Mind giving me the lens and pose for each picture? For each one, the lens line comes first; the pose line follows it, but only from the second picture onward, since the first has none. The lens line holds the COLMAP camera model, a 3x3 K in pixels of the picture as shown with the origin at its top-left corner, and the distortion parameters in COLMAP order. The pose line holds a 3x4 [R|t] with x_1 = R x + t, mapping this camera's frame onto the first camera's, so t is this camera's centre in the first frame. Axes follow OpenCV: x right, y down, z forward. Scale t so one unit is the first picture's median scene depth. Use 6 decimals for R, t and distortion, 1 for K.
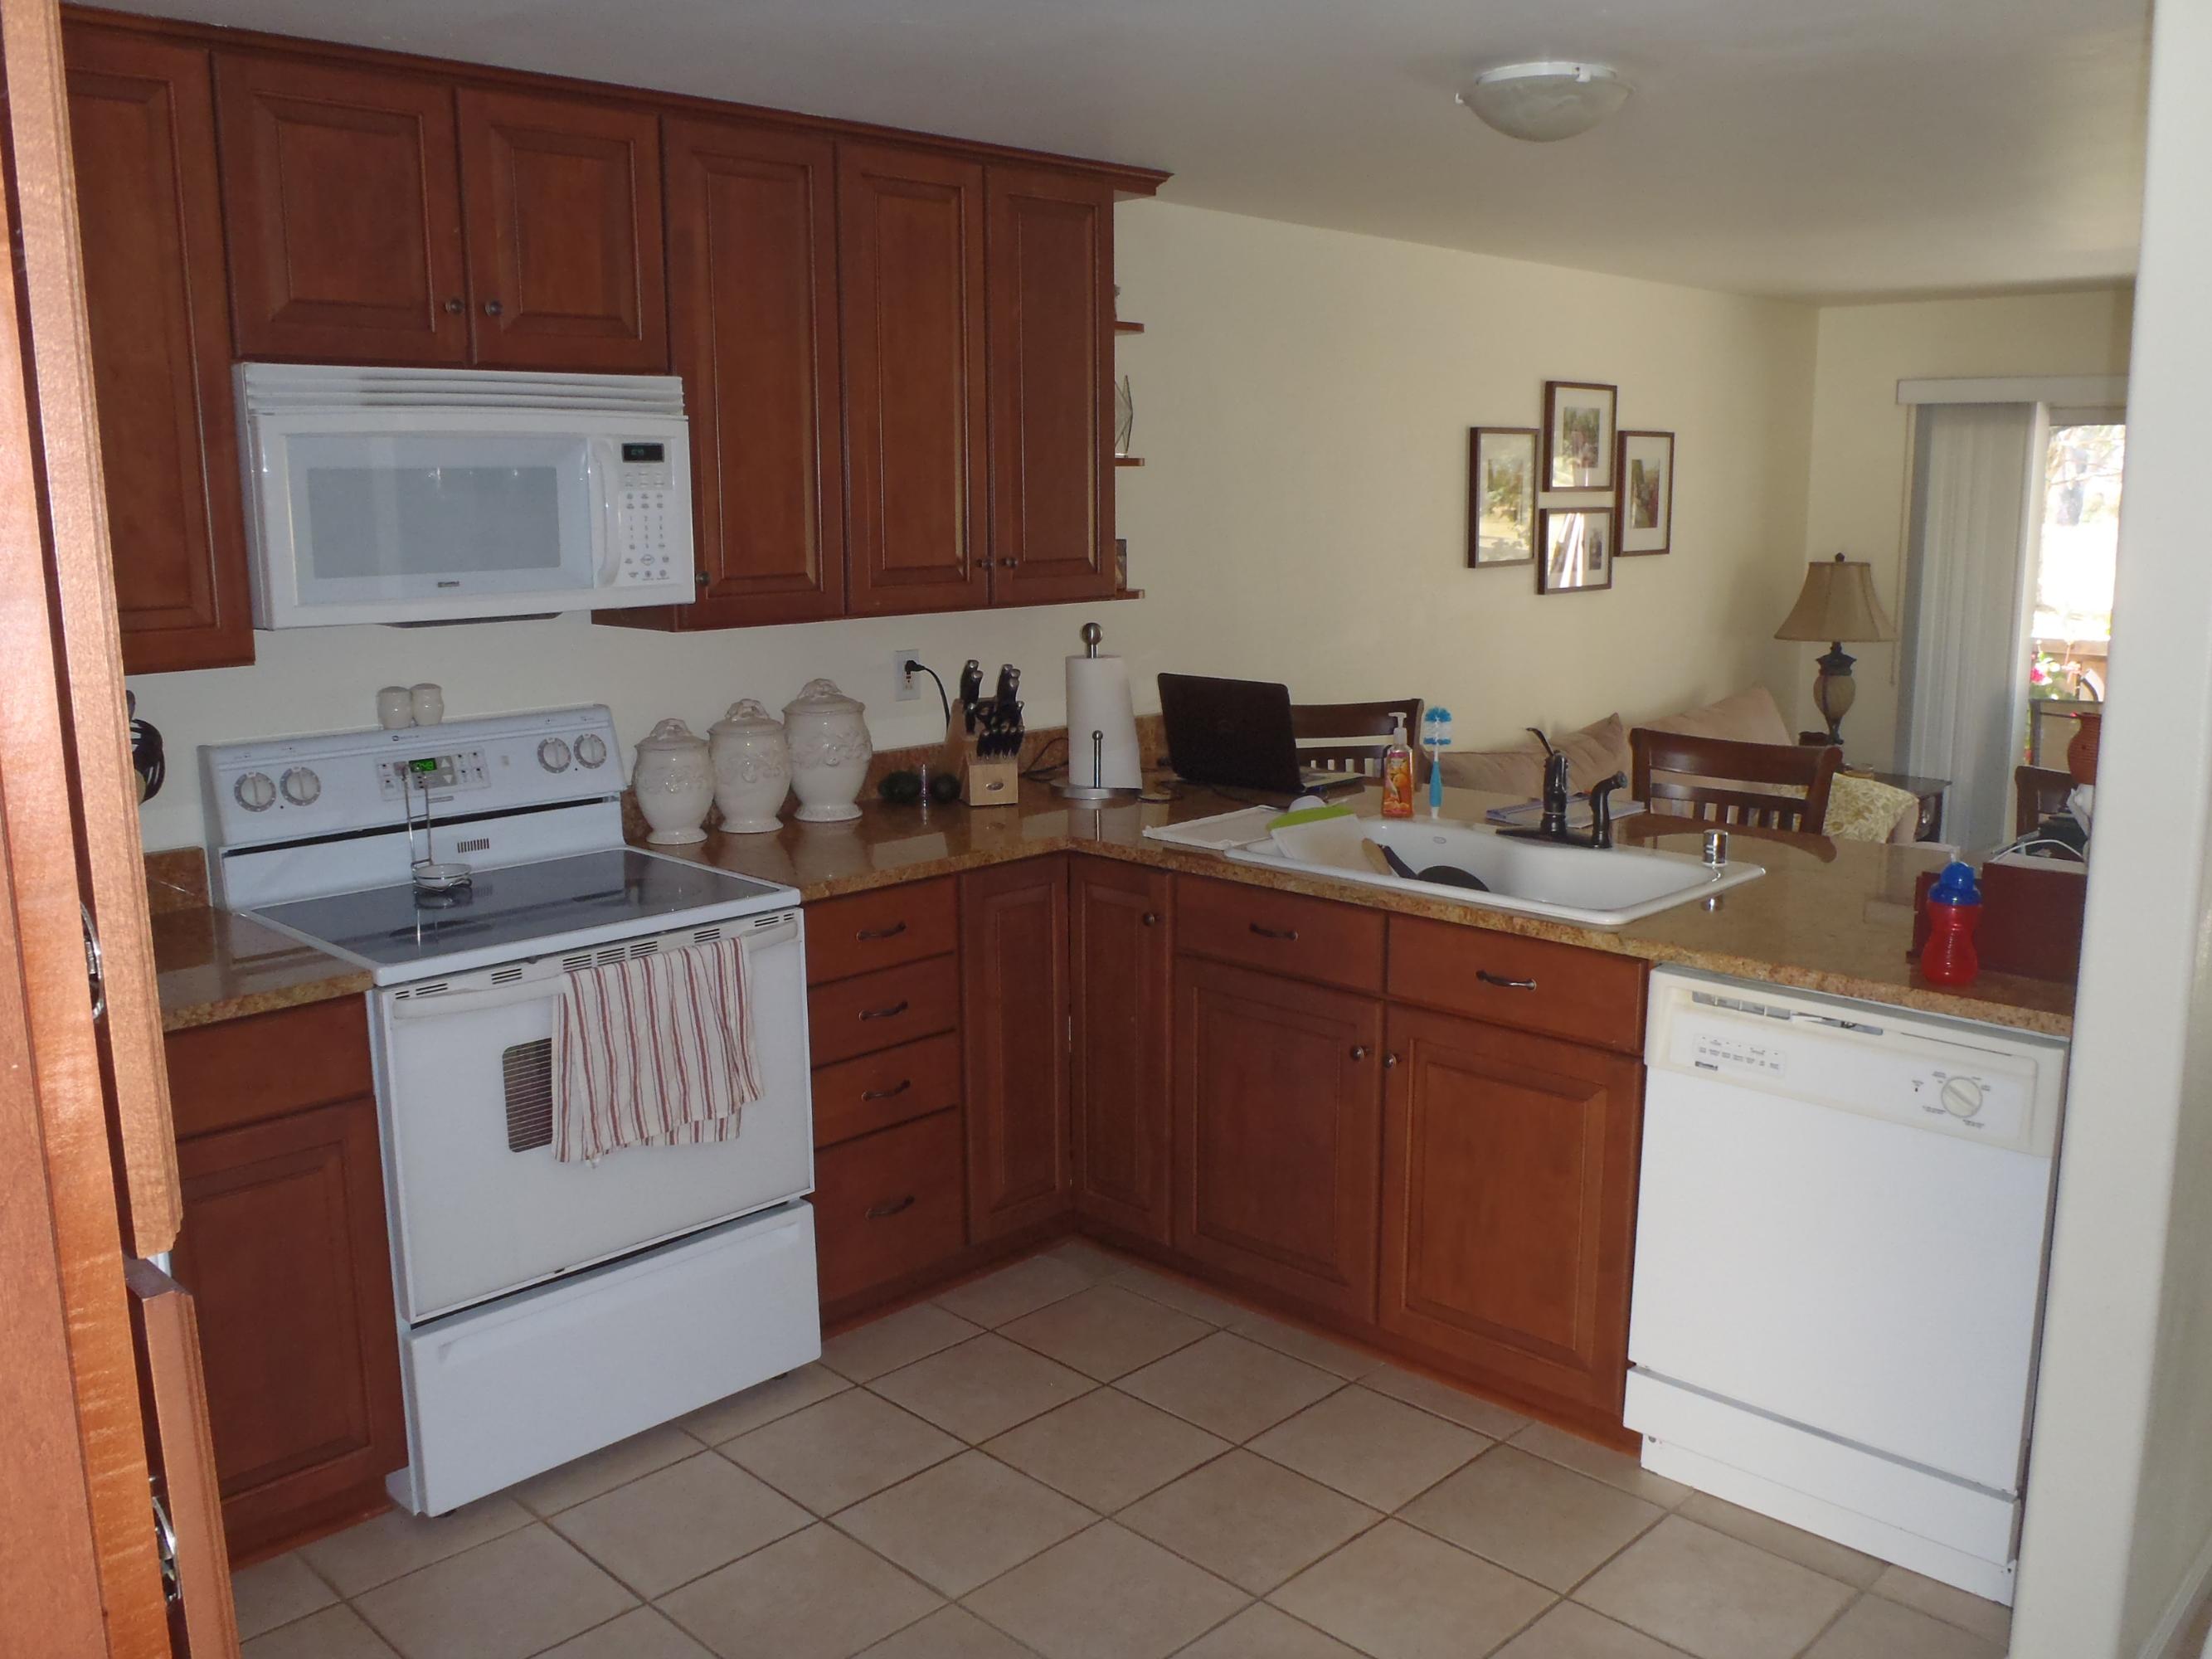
lens RADIAL K [[1778.1, 0, 1106.0], [0, 1778.1, 829.5], [0, 0, 1]] dist [-0.069210, -0.013030]
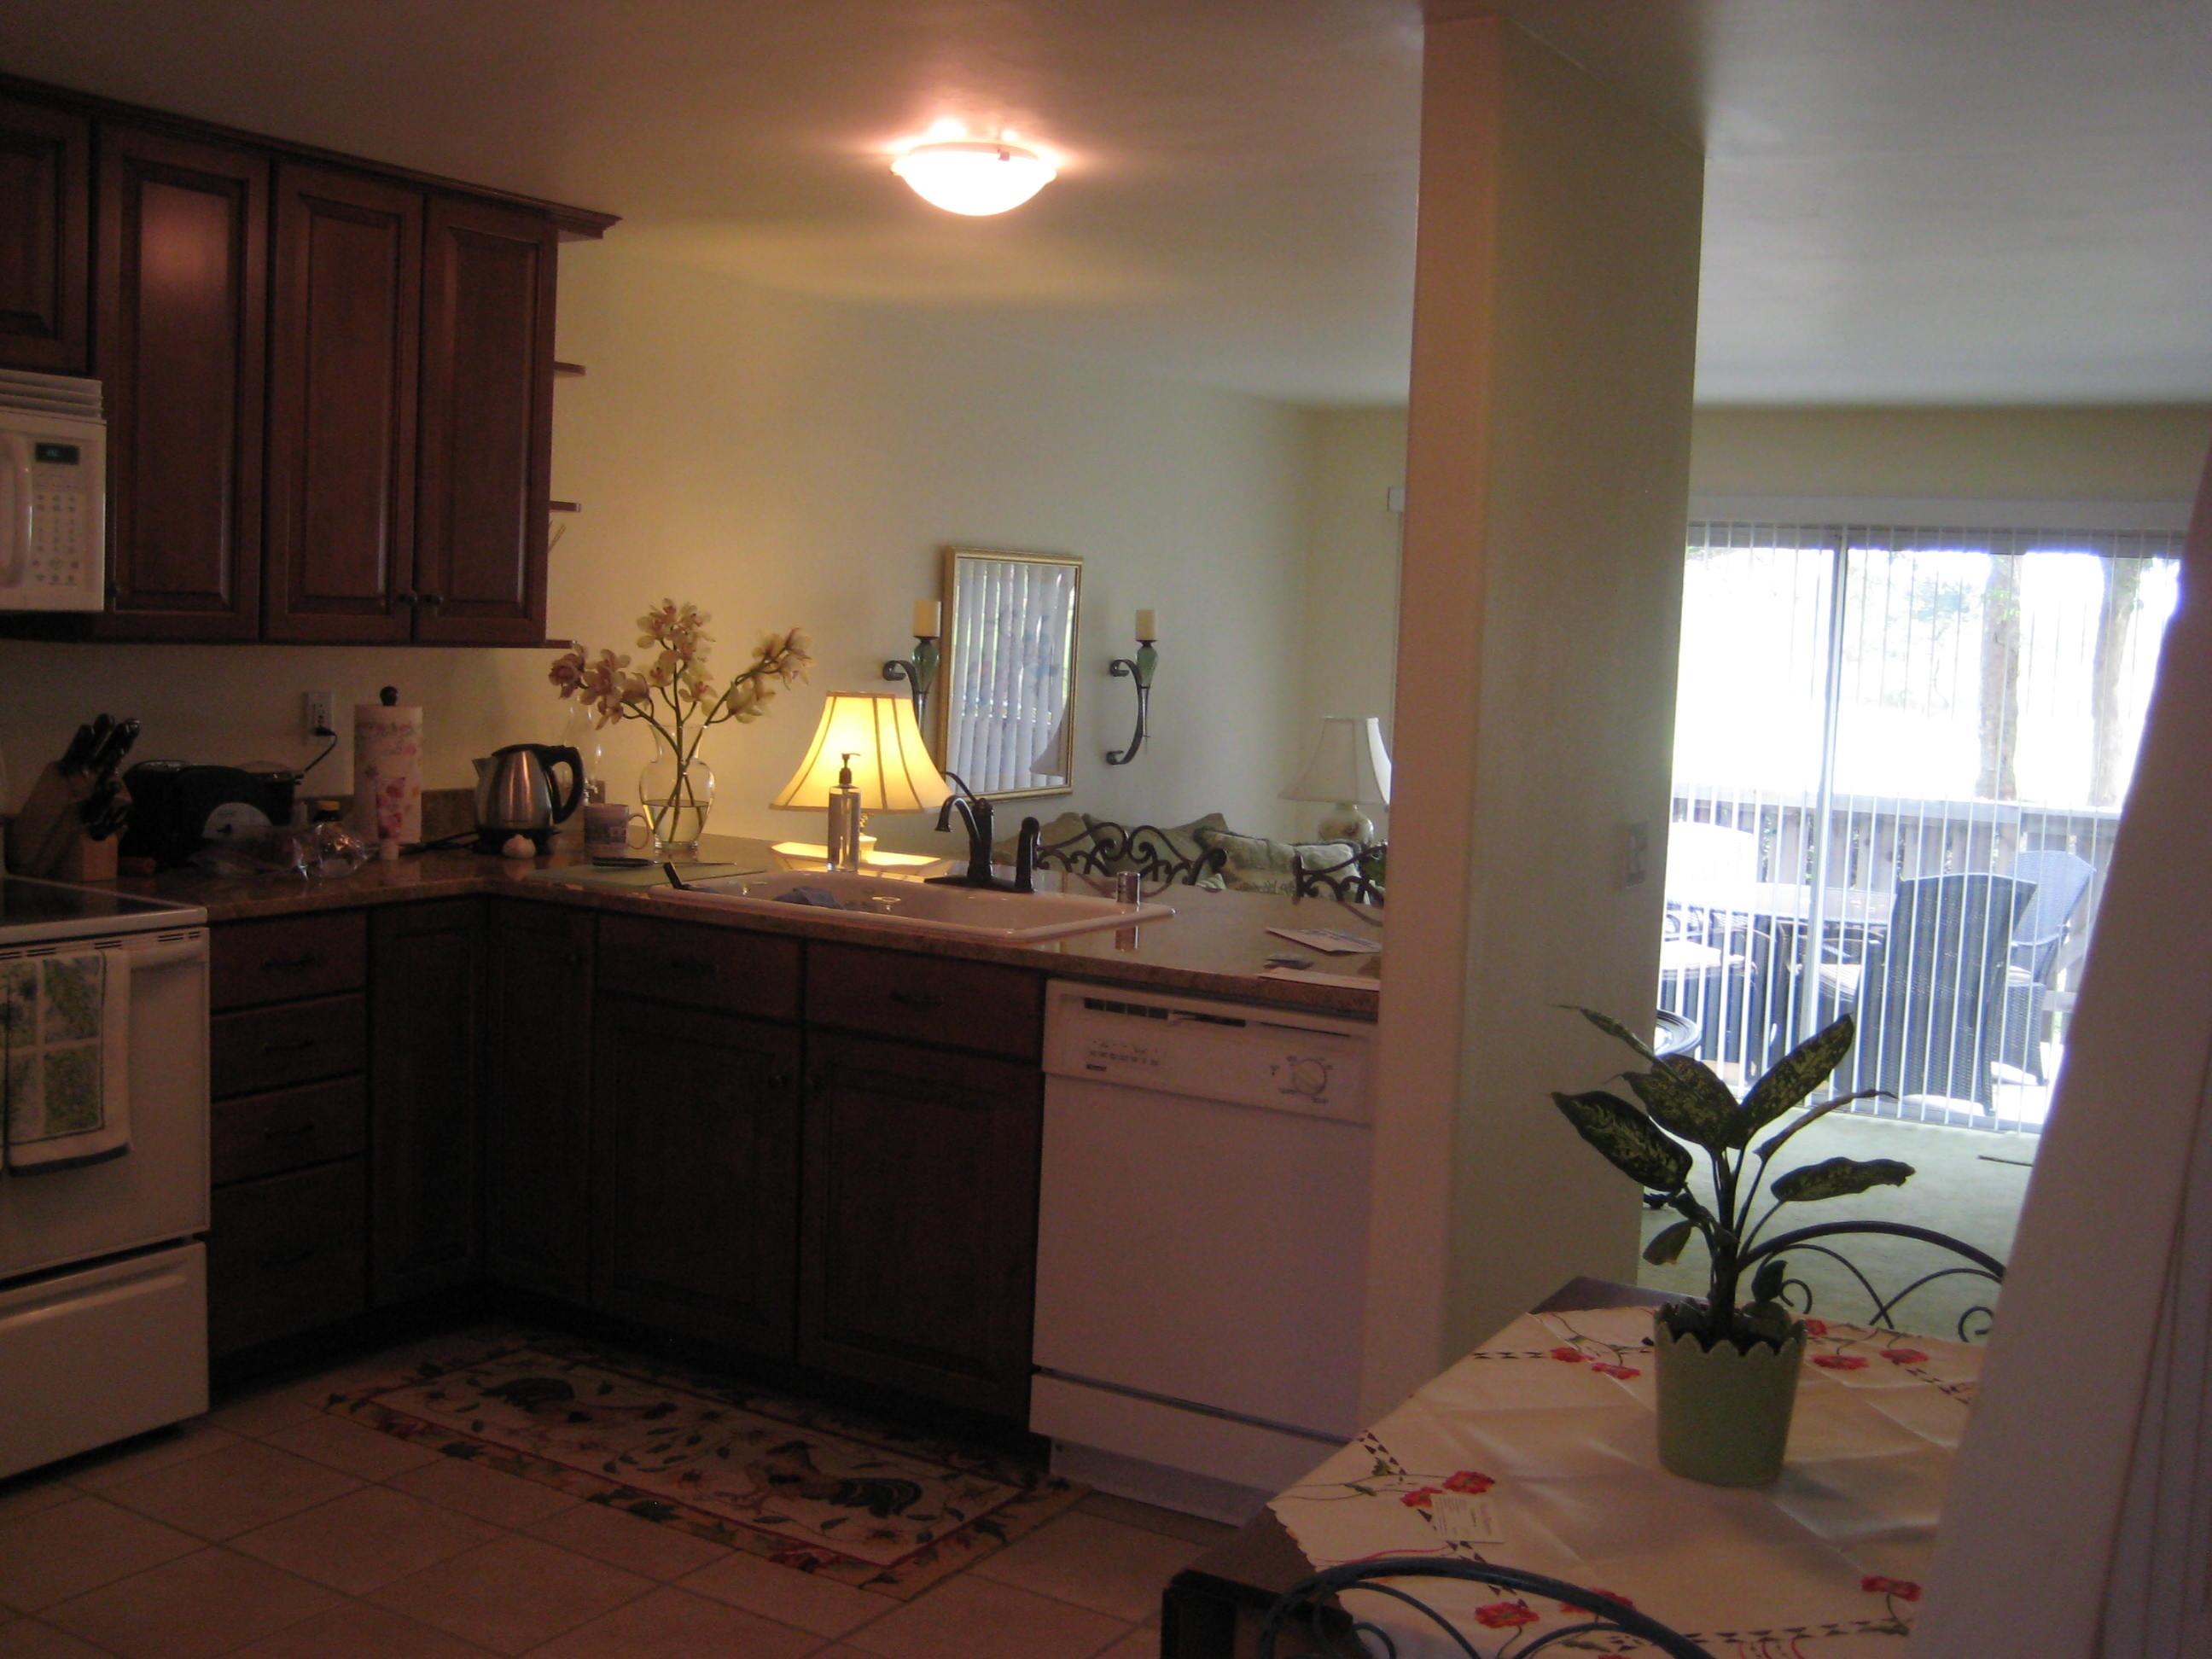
lens RADIAL K [[2285.8, 0, 1106.0], [0, 2285.8, 829.5], [0, 0, 1]] dist [-0.194114, 0.371705]
pose [[0.969985, 0.023067, 0.242068, 0.008368], [-0.000153, 0.995548, -0.094254, 0.110573], [-0.243165, 0.091388, 0.965670, -0.318383]]
